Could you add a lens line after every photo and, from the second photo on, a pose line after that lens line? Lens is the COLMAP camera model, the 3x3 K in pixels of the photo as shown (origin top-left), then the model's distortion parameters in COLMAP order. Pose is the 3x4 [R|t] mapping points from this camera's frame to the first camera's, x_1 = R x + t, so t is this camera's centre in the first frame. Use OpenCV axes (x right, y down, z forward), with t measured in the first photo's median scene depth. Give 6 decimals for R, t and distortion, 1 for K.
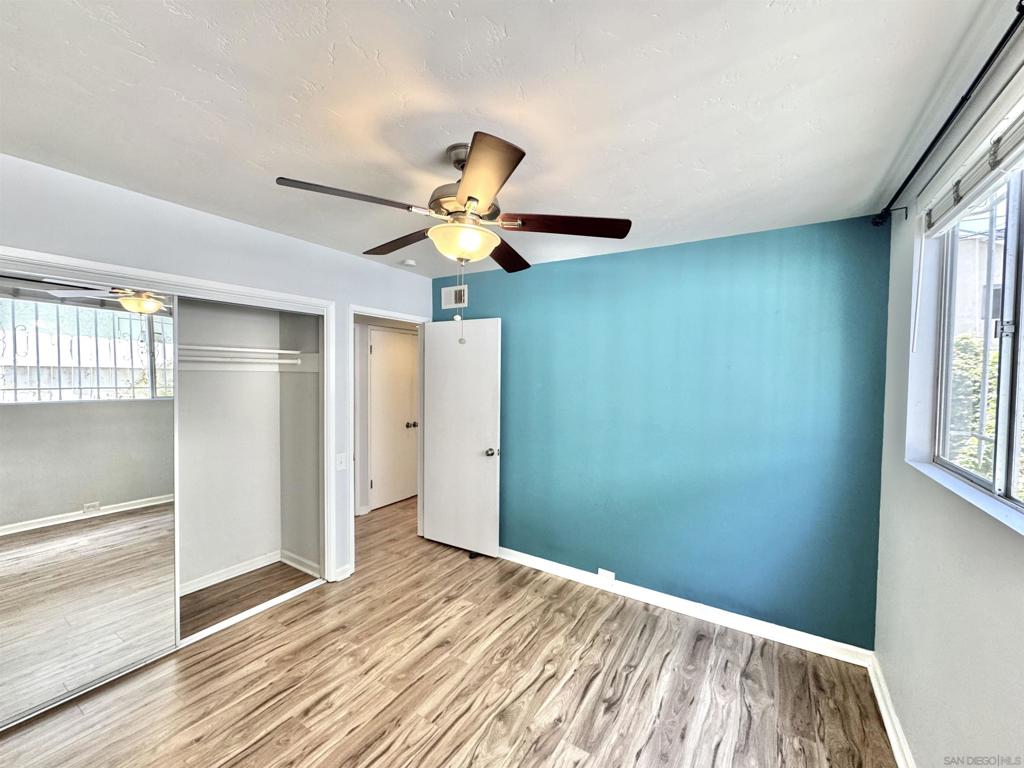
lens RADIAL K [[406.3, 0, 527.1], [0, 406.3, 374.2], [0, 0, 1]] dist [-0.004681, -0.001887]
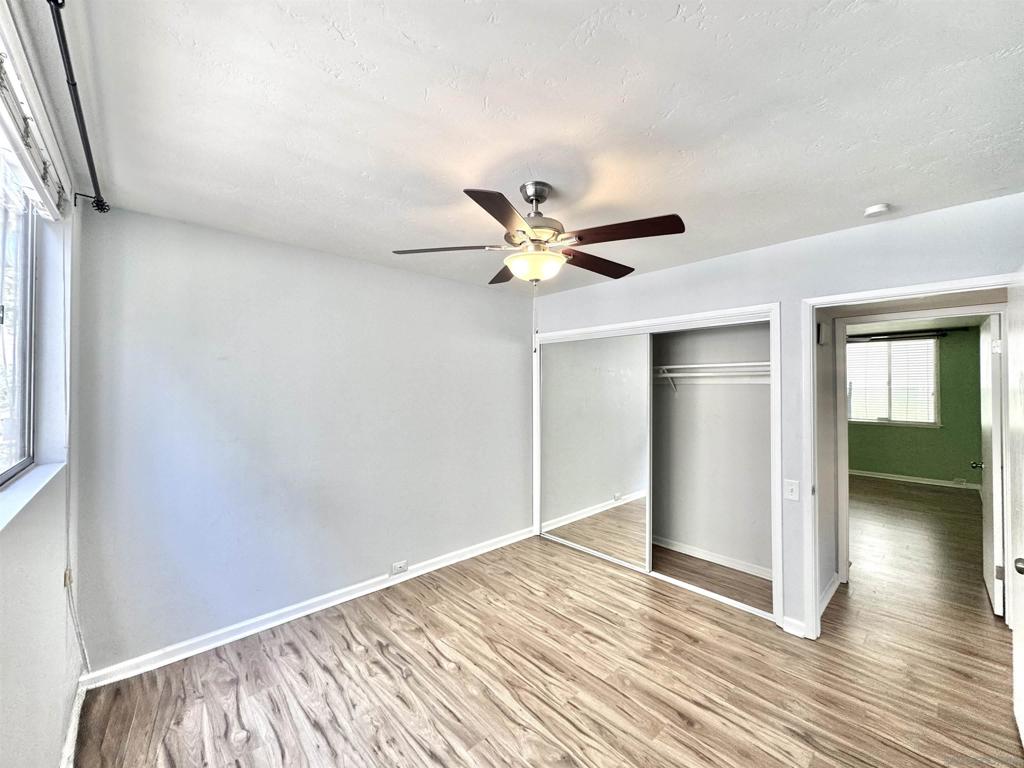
lens RADIAL K [[406.3, 0, 509.6], [0, 406.3, 392.3], [0, 0, 1]] dist [-0.004681, -0.001887]
pose [[-0.275975, 0.000506, -0.961165, 0.756122], [-0.012965, 0.999907, 0.004249, 0.022335], [0.961077, 0.013634, -0.275943, 1.004755]]
